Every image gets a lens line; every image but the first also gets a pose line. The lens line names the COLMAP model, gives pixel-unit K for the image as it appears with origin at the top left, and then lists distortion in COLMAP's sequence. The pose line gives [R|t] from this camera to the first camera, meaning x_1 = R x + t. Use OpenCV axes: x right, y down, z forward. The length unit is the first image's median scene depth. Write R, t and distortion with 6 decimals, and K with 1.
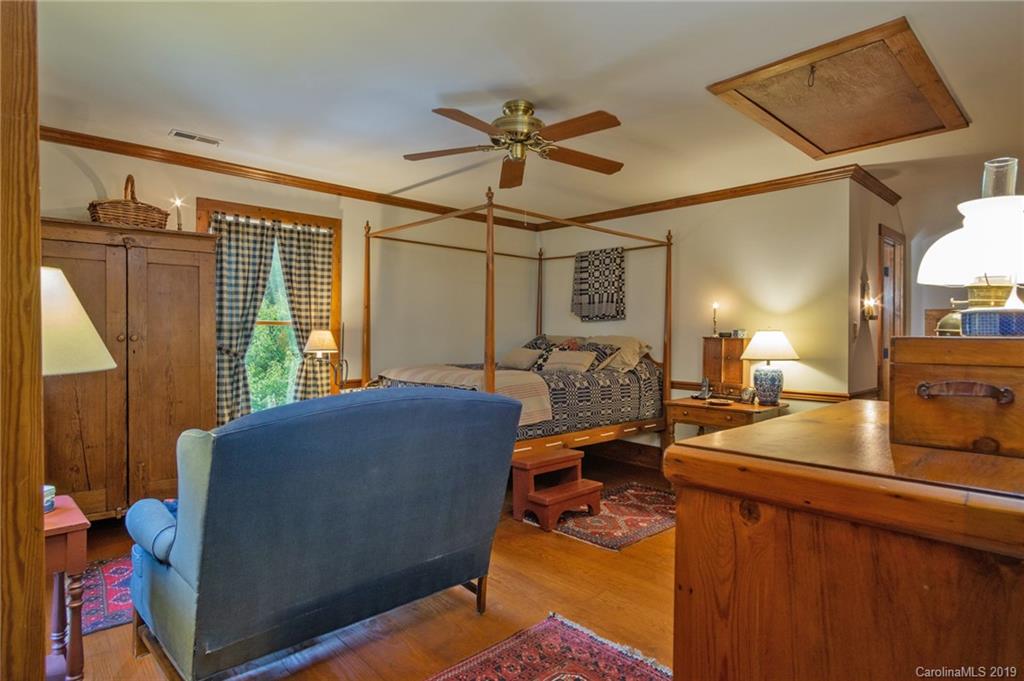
lens RADIAL K [[551.8, 0, 499.3], [0, 551.8, 331.8], [0, 0, 1]] dist [-0.014709, 0.000144]
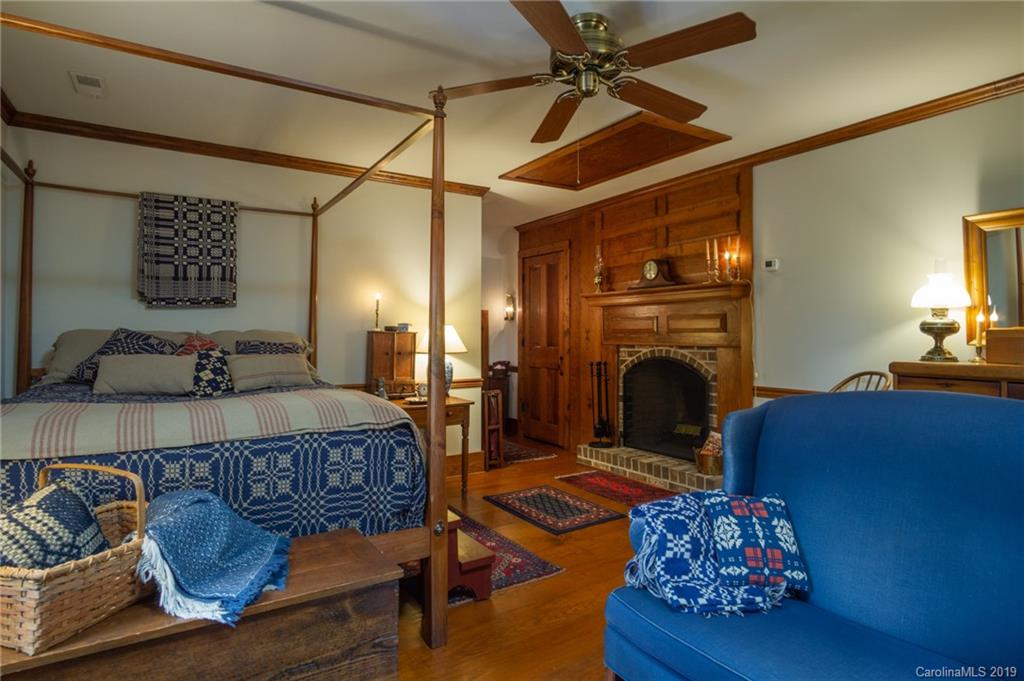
lens RADIAL K [[551.8, 0, 499.3], [0, 551.8, 331.8], [0, 0, 1]] dist [-0.014709, 0.000144]
pose [[0.191805, -0.001545, 0.981432, -0.381783], [-0.000593, 0.999998, 0.001690, 0.007616], [-0.981433, -0.000906, 0.191804, 0.527643]]
